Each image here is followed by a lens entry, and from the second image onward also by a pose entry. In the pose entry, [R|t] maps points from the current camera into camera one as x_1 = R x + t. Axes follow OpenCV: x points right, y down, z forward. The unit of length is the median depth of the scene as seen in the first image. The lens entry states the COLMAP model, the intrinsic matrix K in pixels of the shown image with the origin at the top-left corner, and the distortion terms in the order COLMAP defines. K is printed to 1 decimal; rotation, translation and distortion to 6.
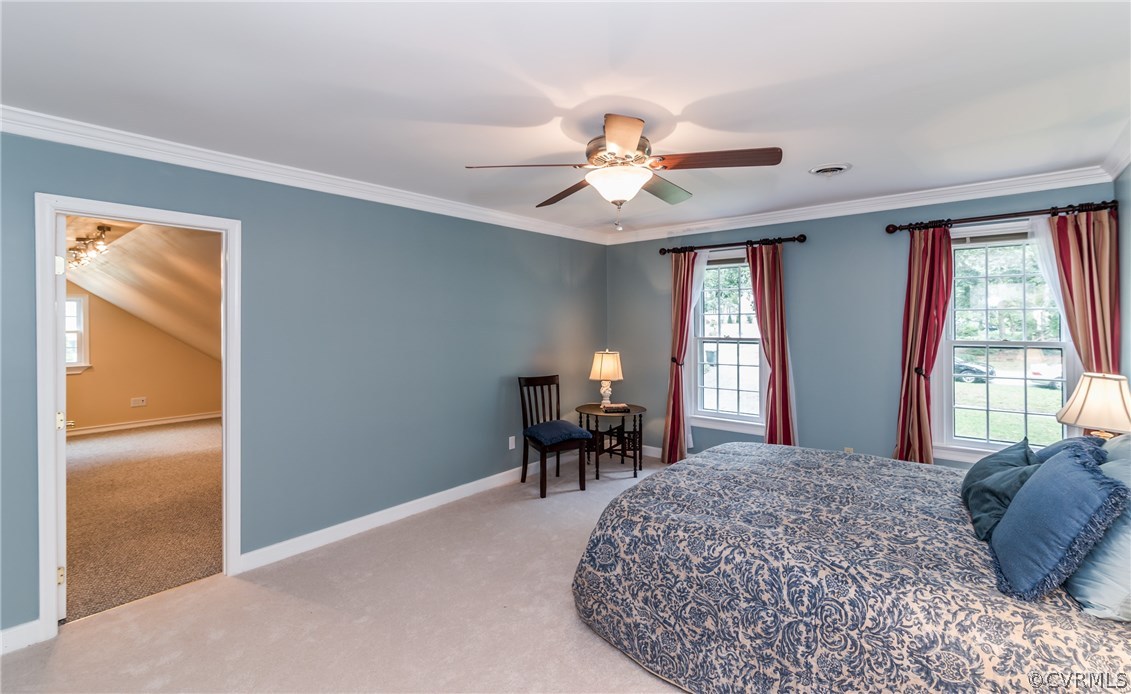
lens RADIAL K [[505.6, 0, 564.8], [0, 505.6, 319.9], [0, 0, 1]] dist [-0.001238, -0.000289]
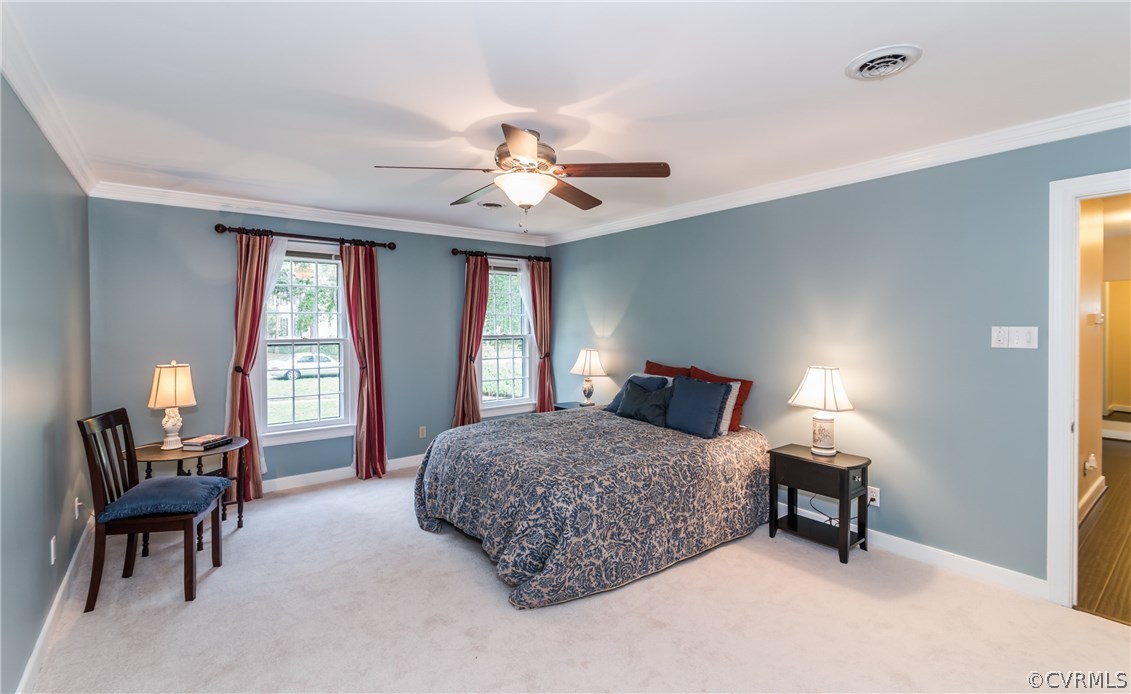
lens RADIAL K [[506.2, 0, 563.8], [0, 506.2, 330.1], [0, 0, 1]] dist [0.000677, 0.000088]
pose [[0.219164, -0.007122, 0.975662, -0.995340], [-0.004415, 0.999956, 0.008291, 0.020284], [-0.975678, -0.006125, 0.219123, 0.749921]]
